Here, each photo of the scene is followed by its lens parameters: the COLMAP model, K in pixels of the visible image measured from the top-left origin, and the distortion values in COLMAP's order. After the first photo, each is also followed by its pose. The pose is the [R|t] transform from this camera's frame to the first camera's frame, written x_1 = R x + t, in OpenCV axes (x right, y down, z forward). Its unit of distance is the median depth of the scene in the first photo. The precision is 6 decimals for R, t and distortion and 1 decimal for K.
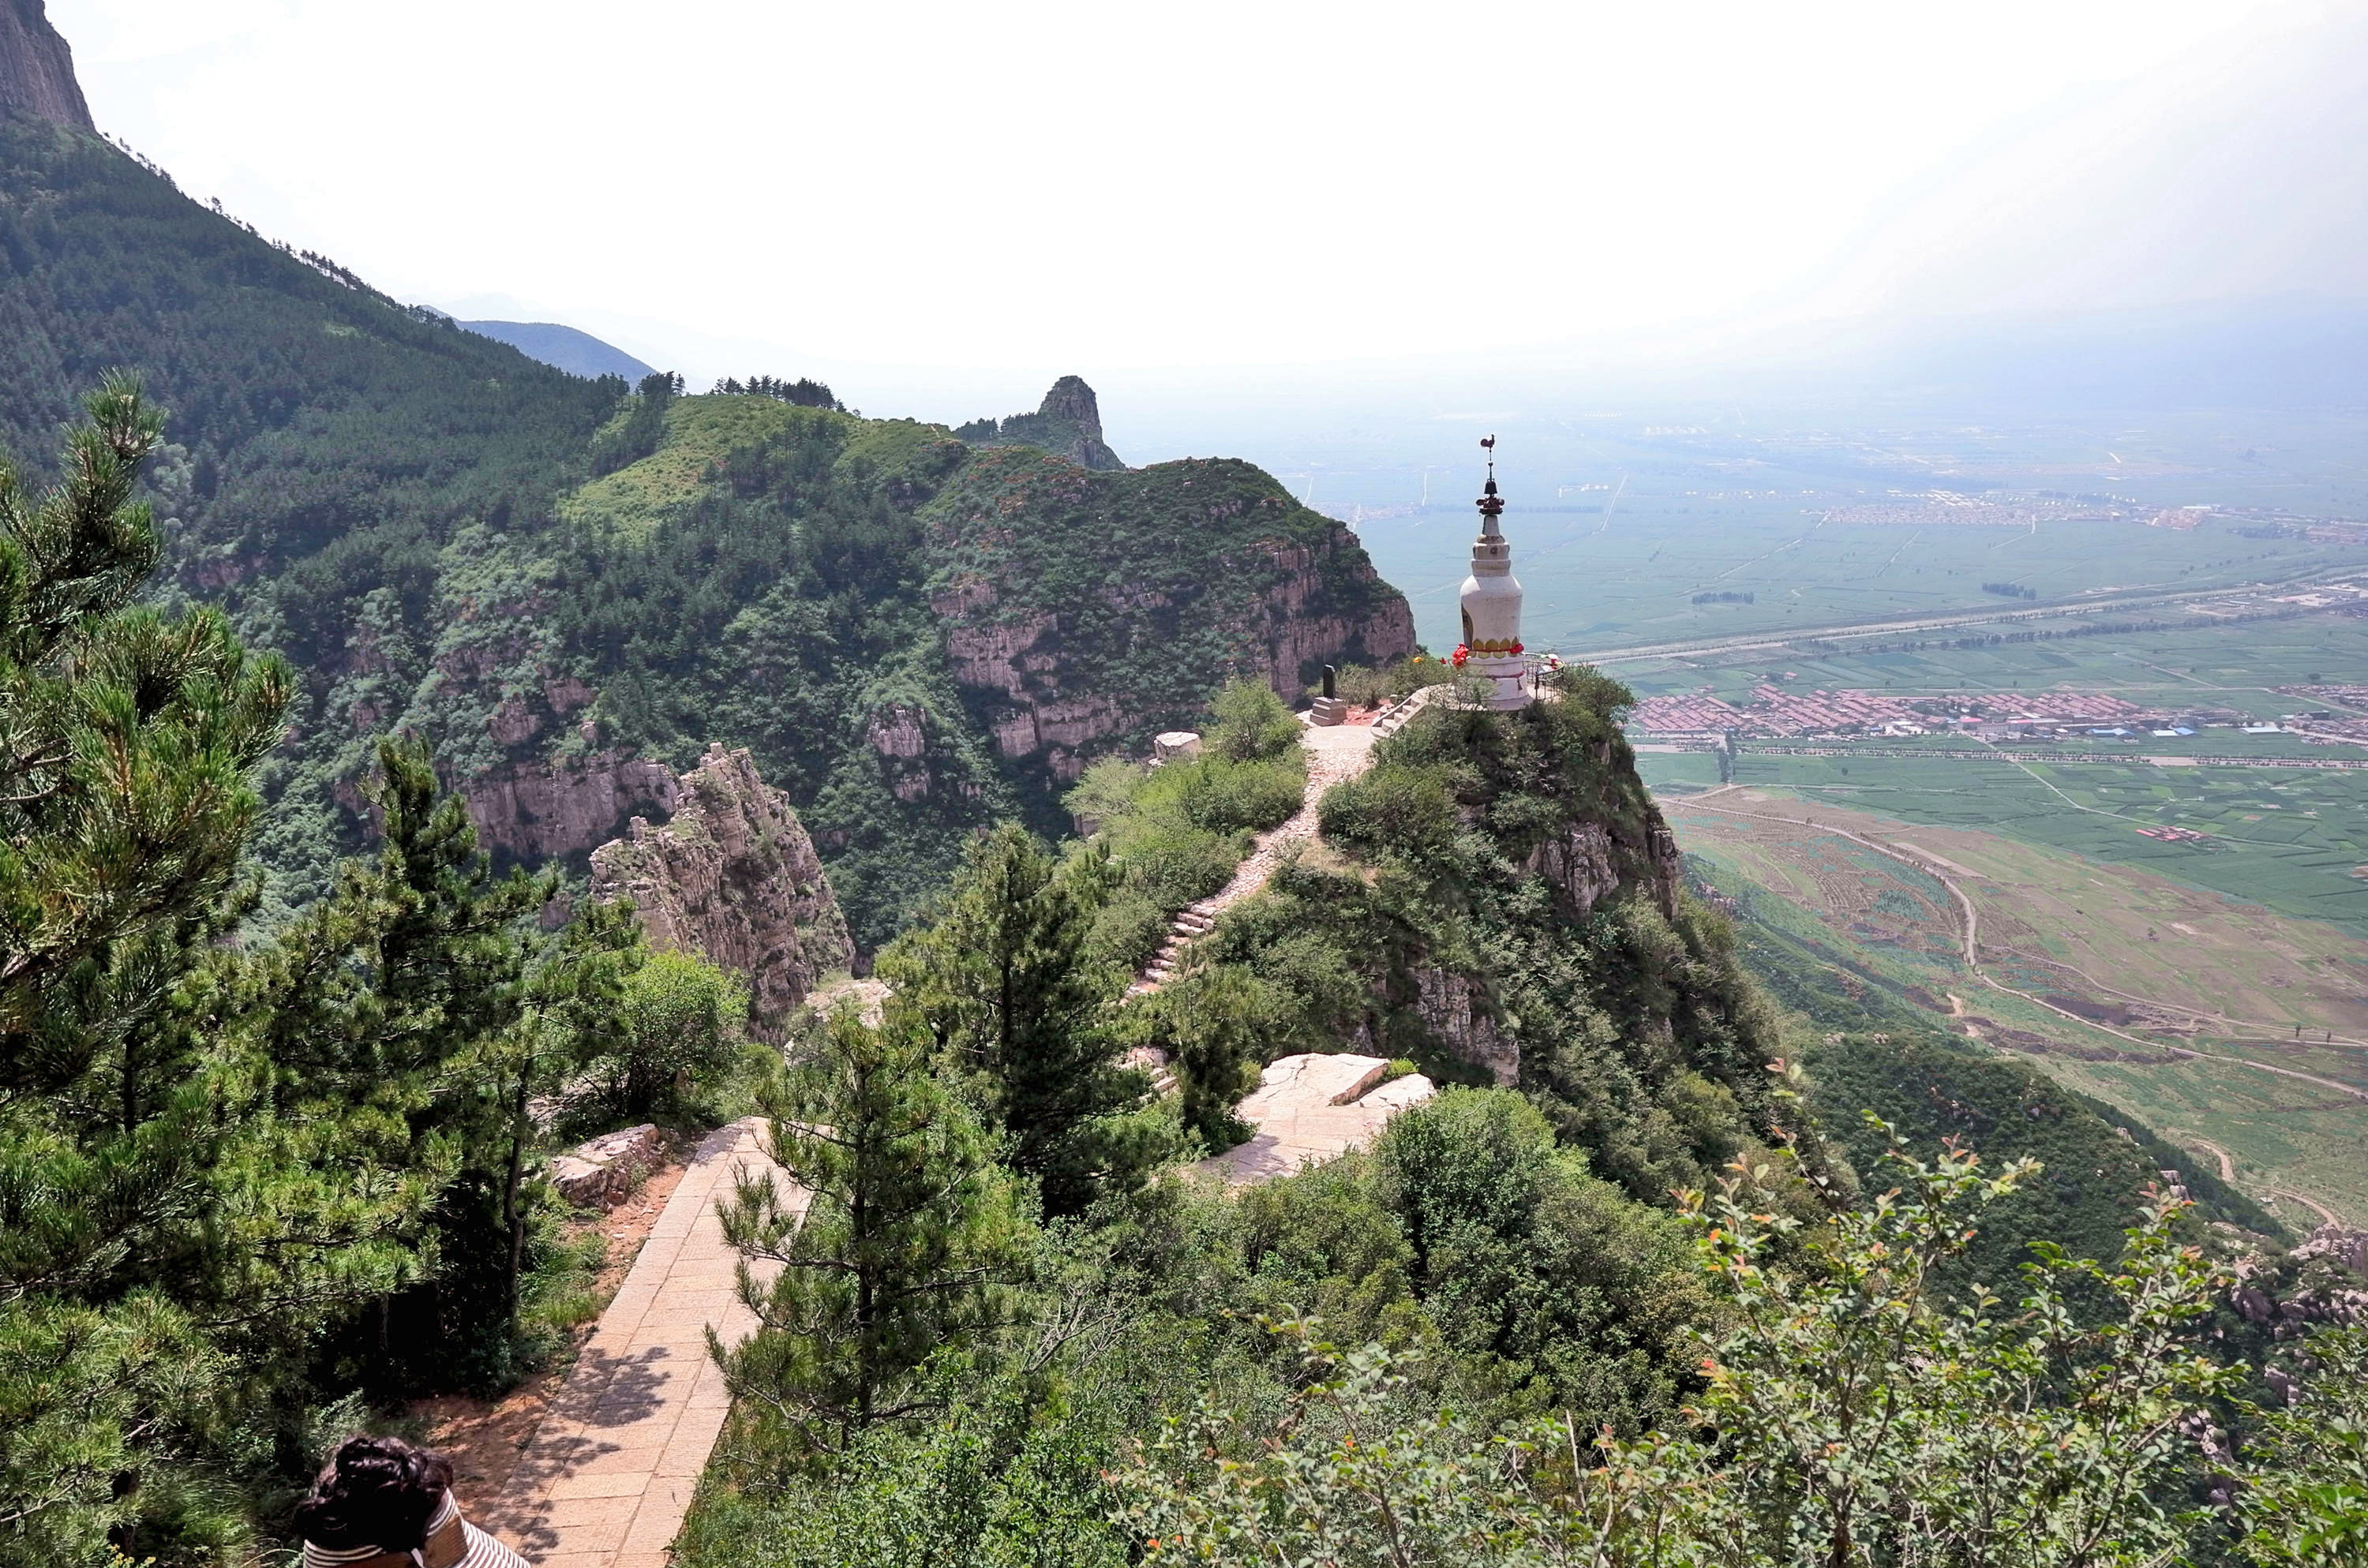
lens RADIAL K [[1978.2, 0, 1184.0], [0, 1978.2, 784.0], [0, 0, 1]] dist [-0.010659, -0.004291]
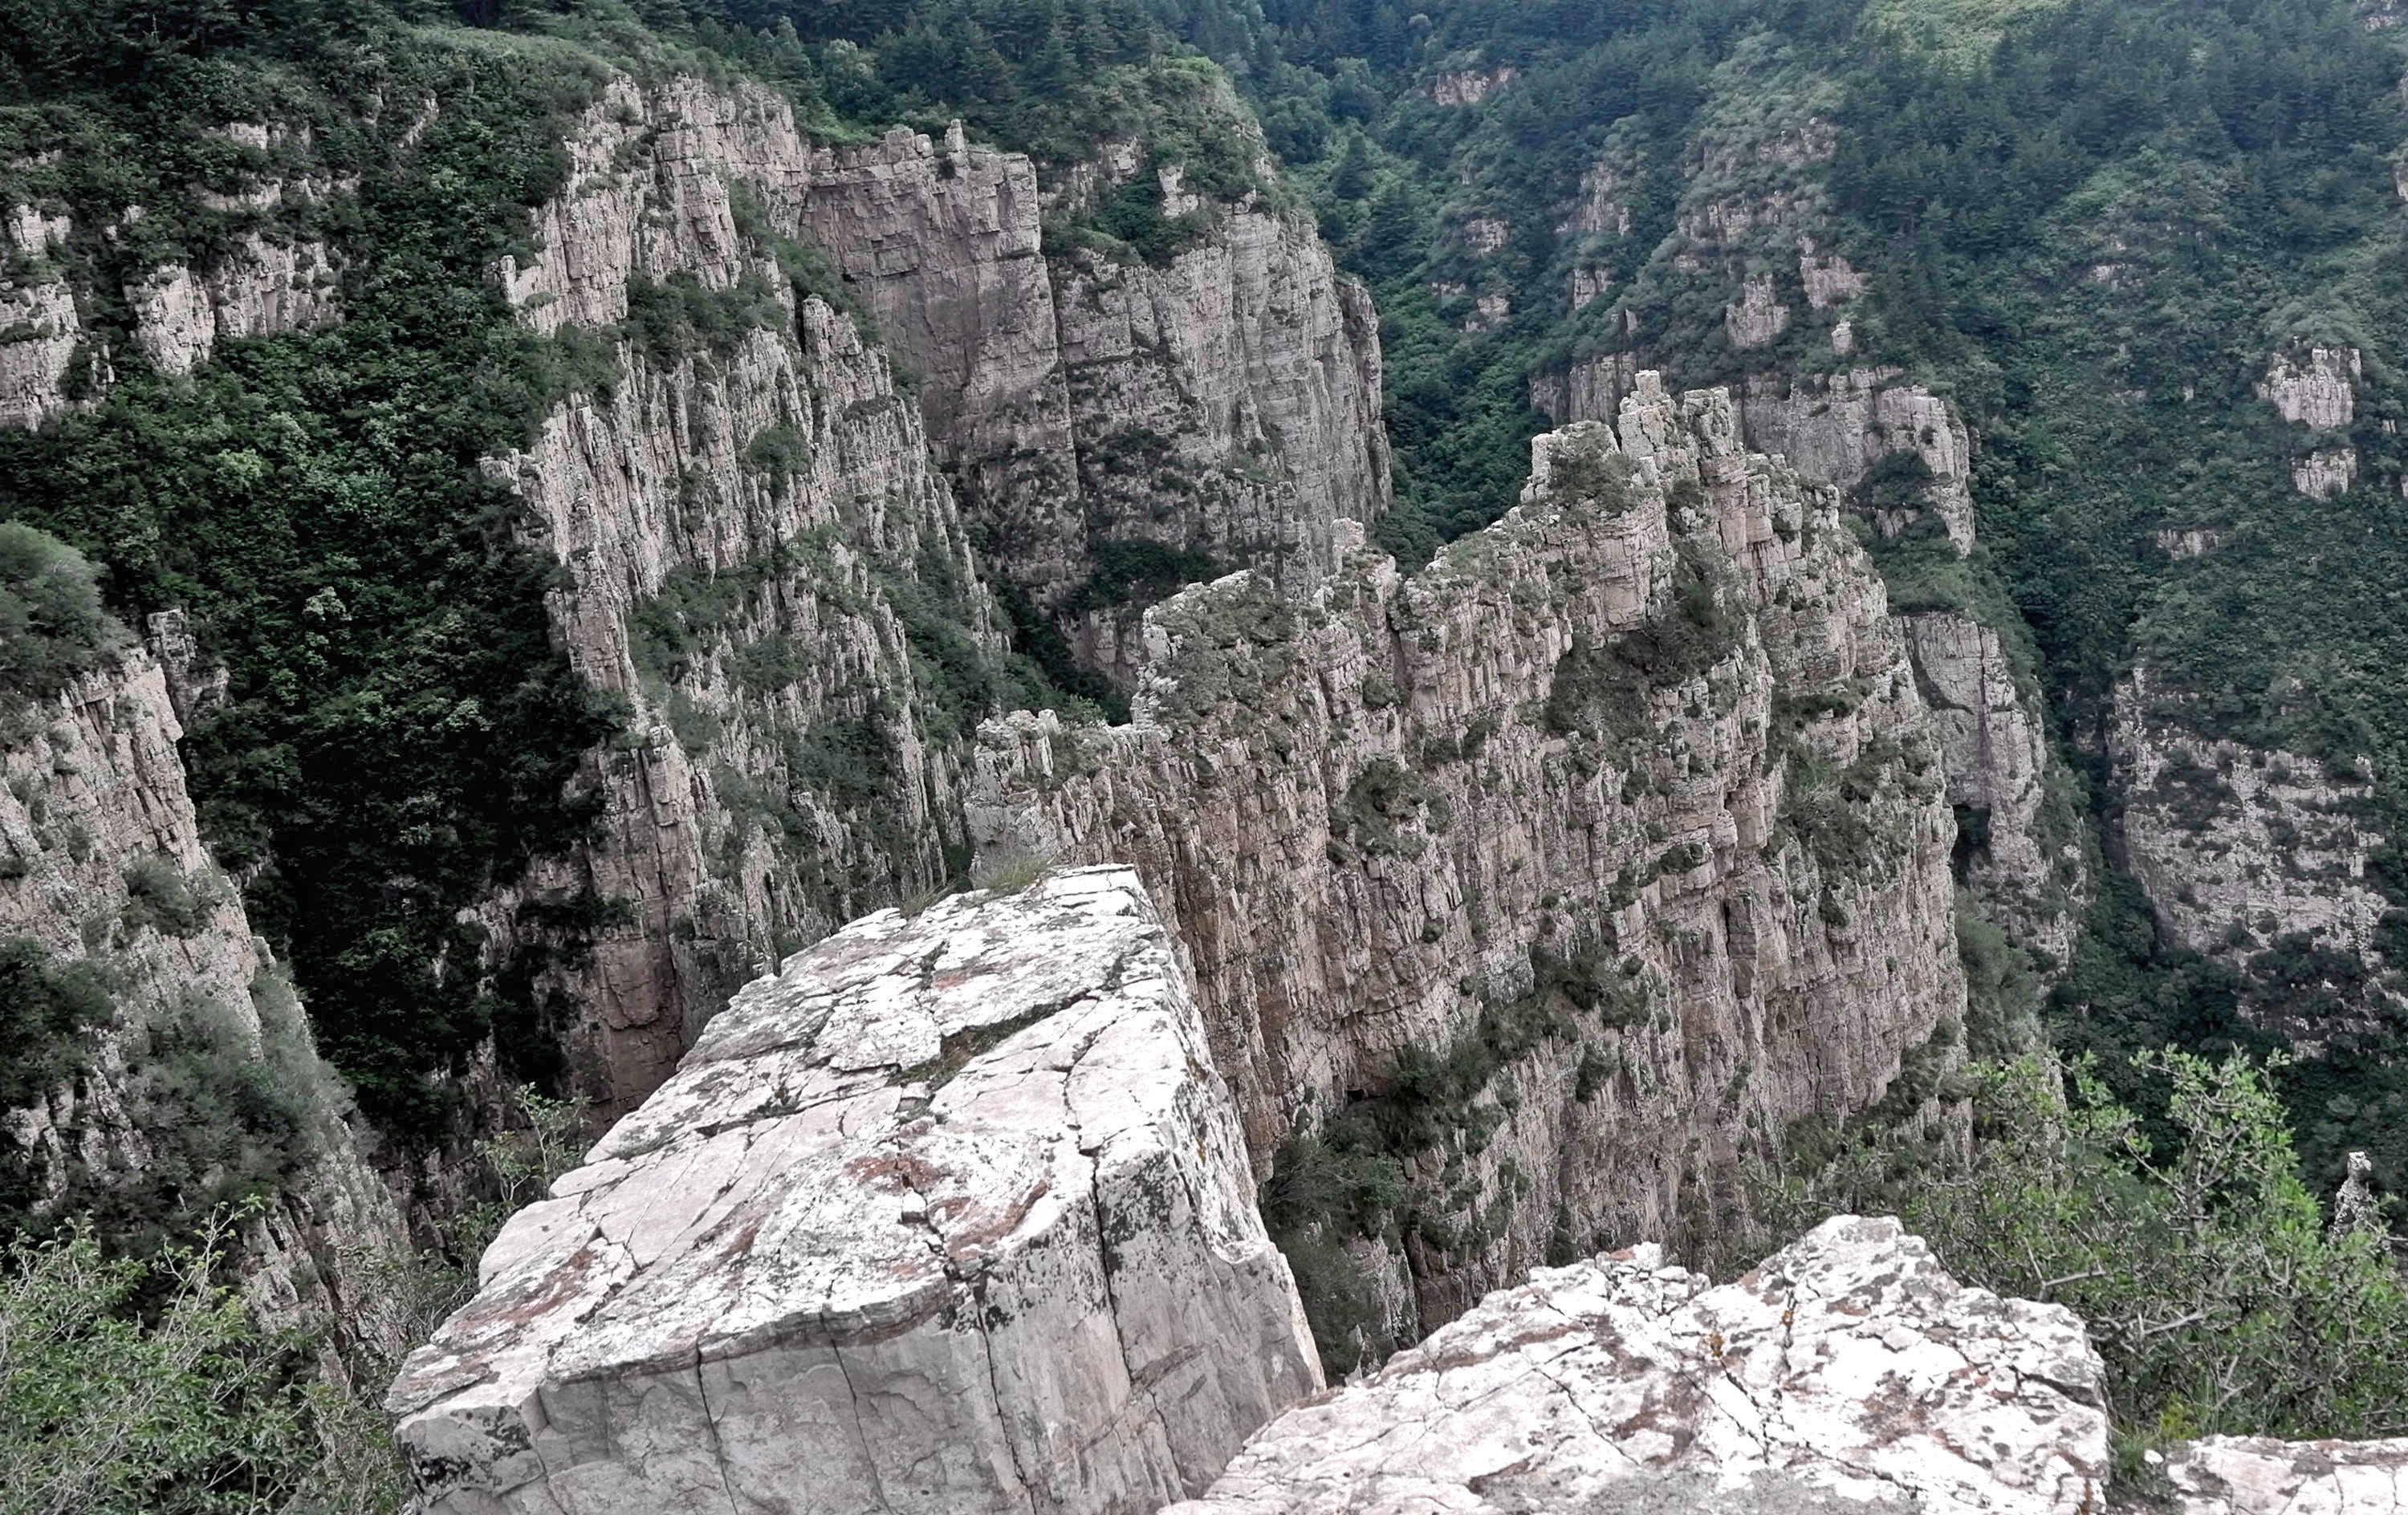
lens RADIAL K [[2574.8, 0, 1580.2], [0, 2574.8, 443.8], [0, 0, 1]] dist [-0.004025, -0.015734]
pose [[0.890732, 0.109000, -0.441265, 0.006838], [-0.106330, 0.993852, 0.030862, -0.007505], [0.441916, 0.019430, 0.896846, 0.165857]]
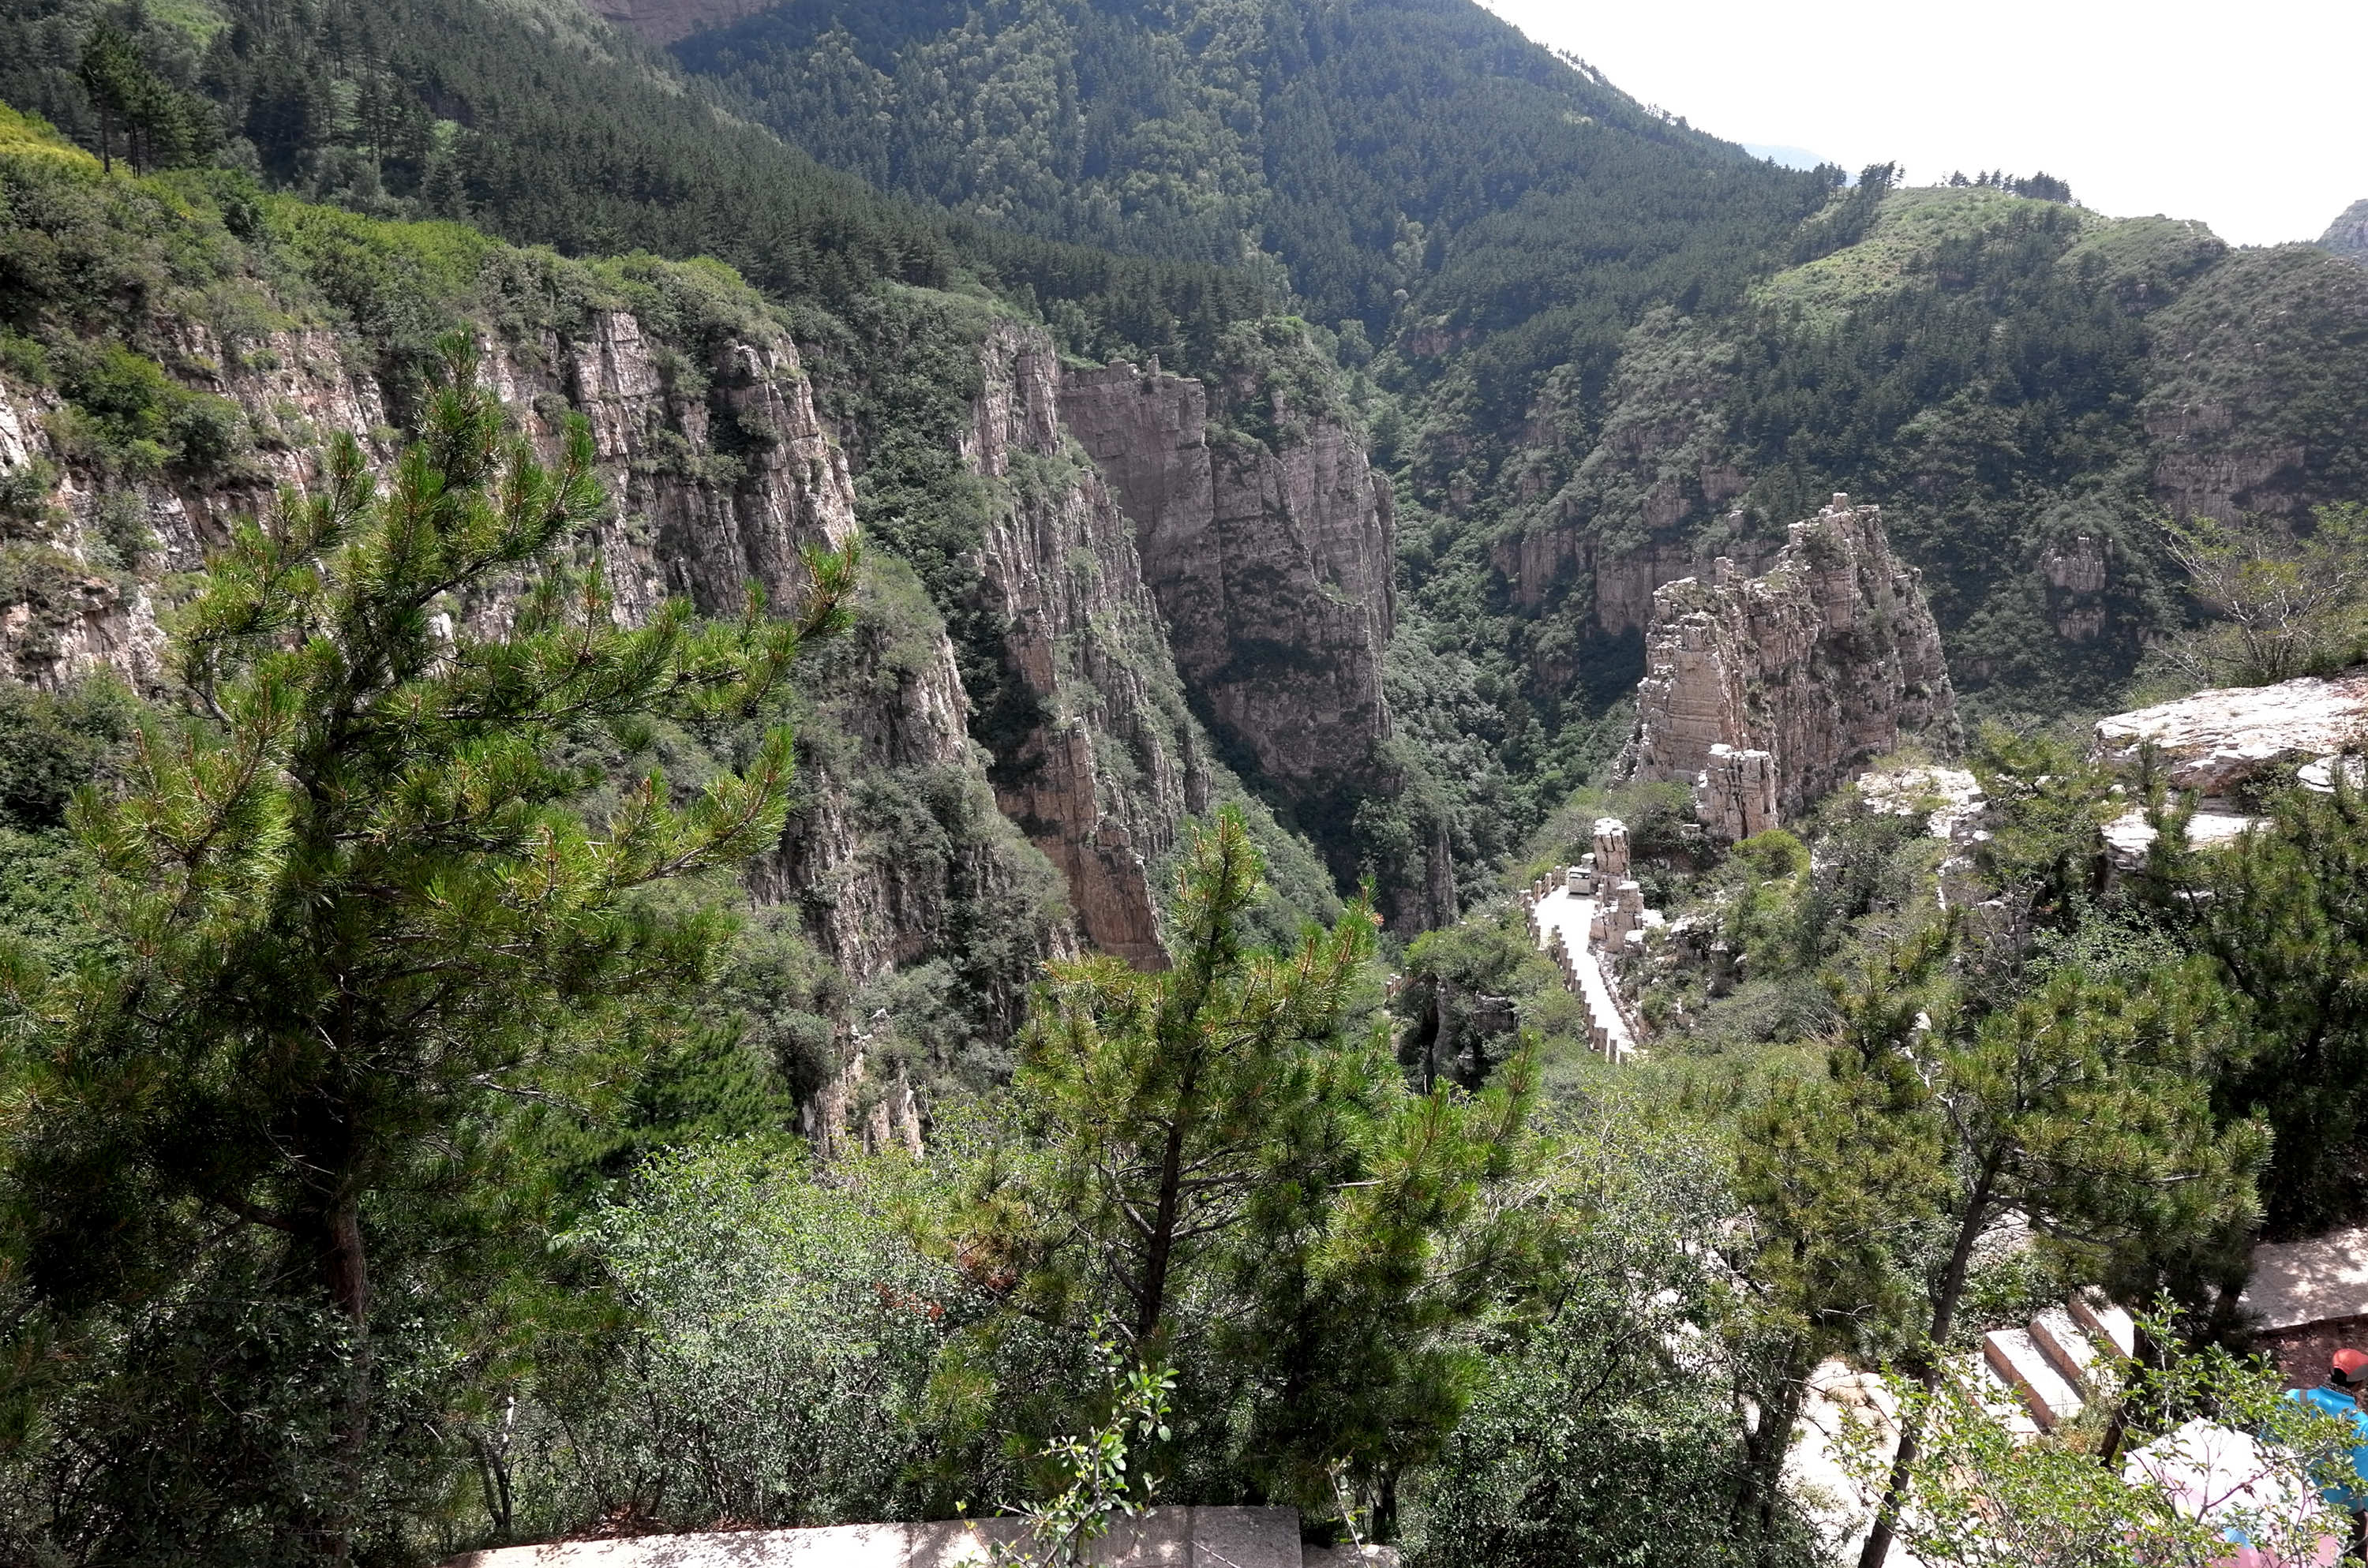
lens RADIAL K [[1890.0, 0, 1197.0], [0, 1890.0, 783.5], [0, 0, 1]] dist [-0.017495, -0.001147]
pose [[0.829167, 0.188644, -0.526208, -0.007767], [-0.137925, 0.981275, 0.134450, 0.011045], [0.541718, -0.038904, 0.839660, 0.067497]]
